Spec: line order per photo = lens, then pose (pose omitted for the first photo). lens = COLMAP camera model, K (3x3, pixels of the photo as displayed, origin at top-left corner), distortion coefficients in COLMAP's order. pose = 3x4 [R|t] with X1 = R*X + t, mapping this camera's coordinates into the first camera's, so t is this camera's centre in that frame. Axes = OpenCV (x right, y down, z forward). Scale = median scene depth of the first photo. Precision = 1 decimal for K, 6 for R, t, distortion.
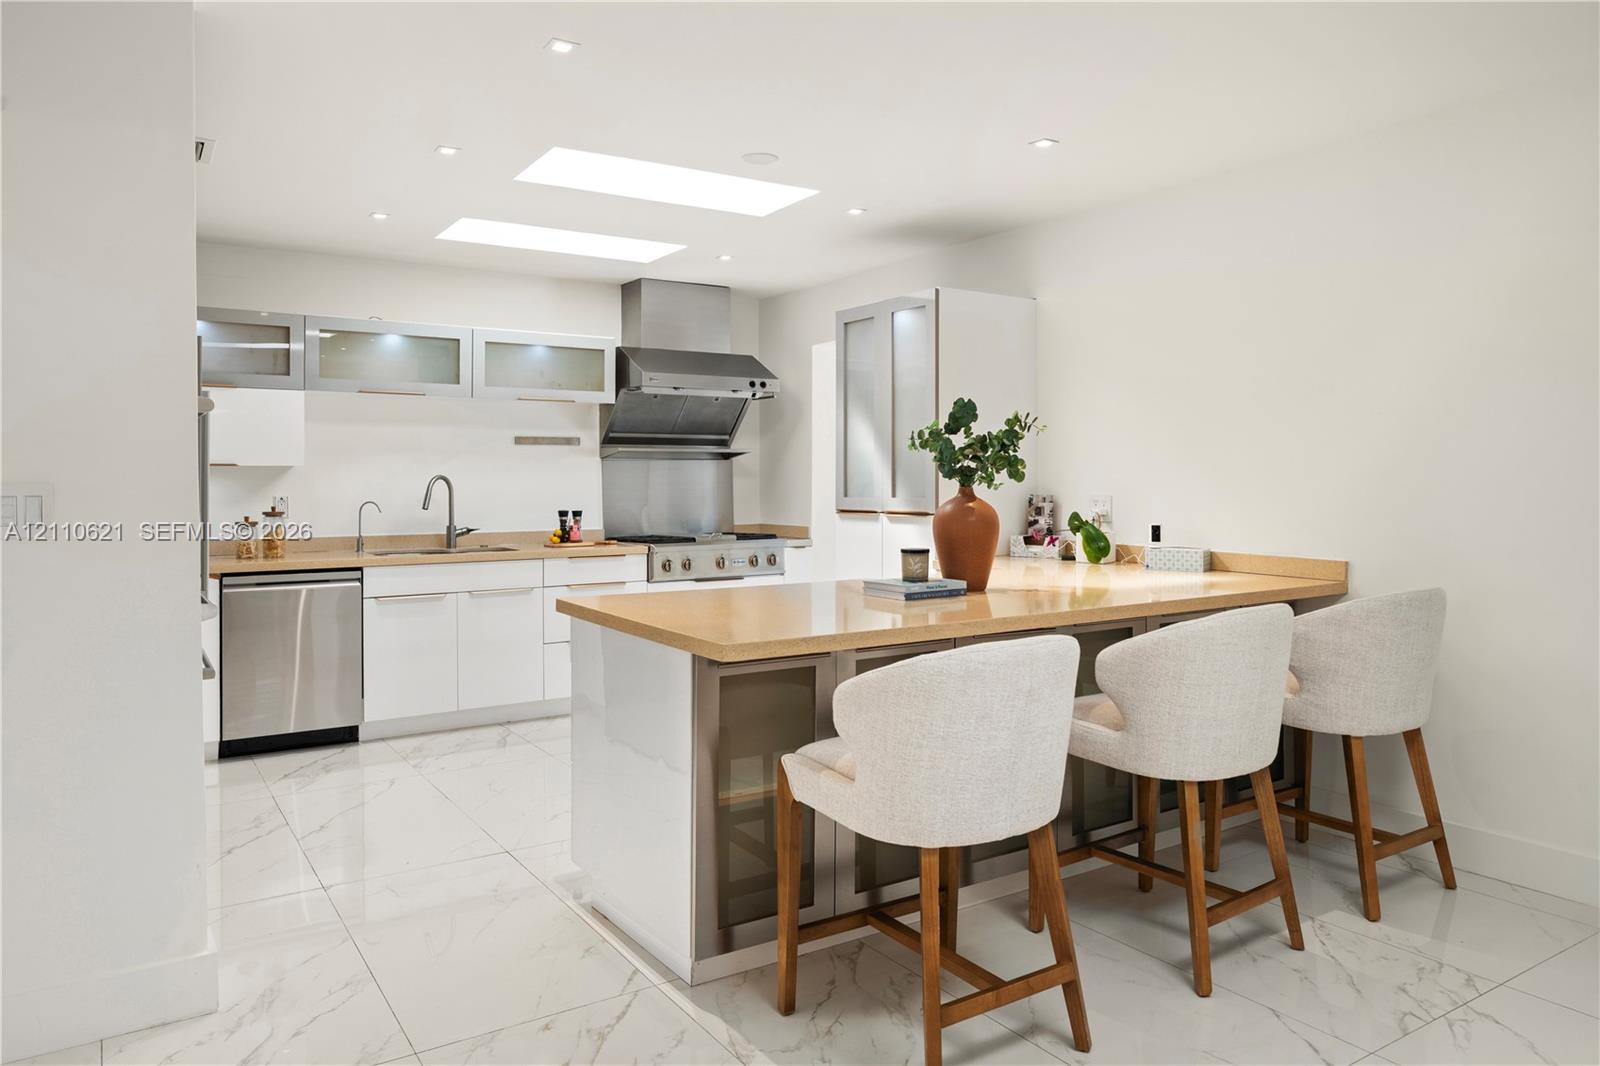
lens RADIAL K [[1079.3, 0, 800.0], [0, 1079.3, 500.9], [0, 0, 1]] dist [0.001736, 0.001012]
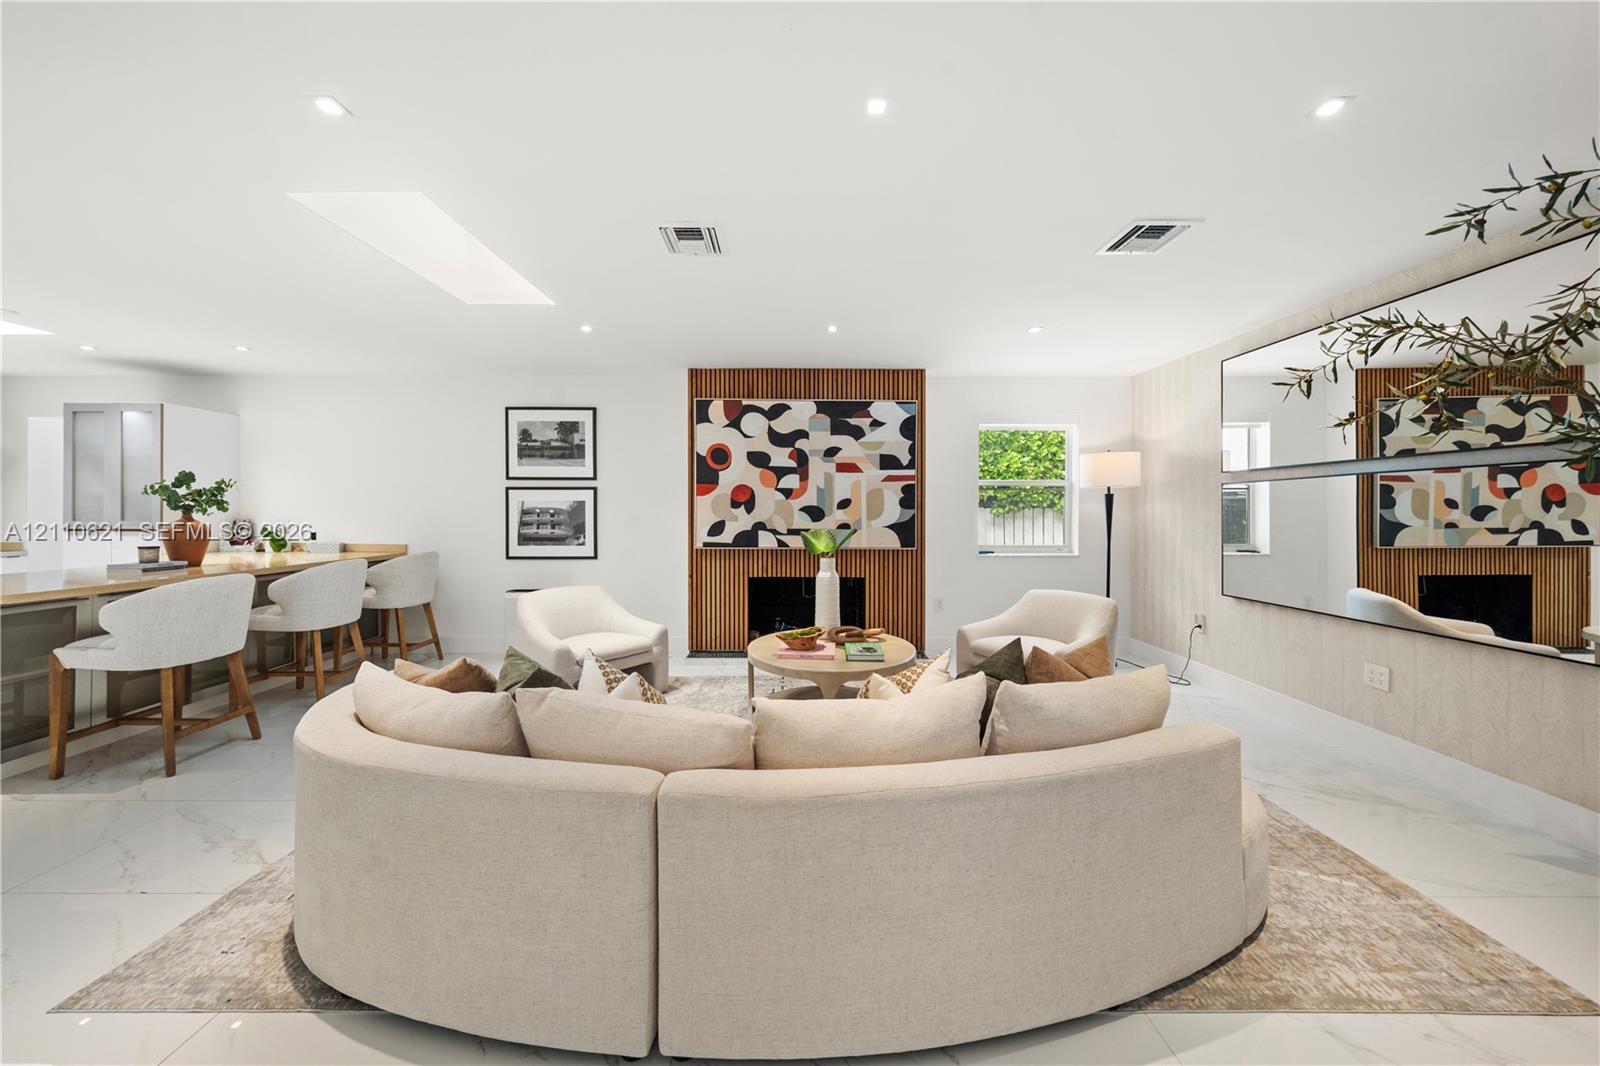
lens RADIAL K [[568.3, 0, 800.5], [0, 568.3, 510.6], [0, 0, 1]] dist [0.000405, 0.000140]
pose [[0.554741, 0.005140, 0.832007, -0.092604], [0.013960, 0.999783, -0.015484, 0.012035], [-0.831906, 0.020204, 0.554549, -0.530869]]
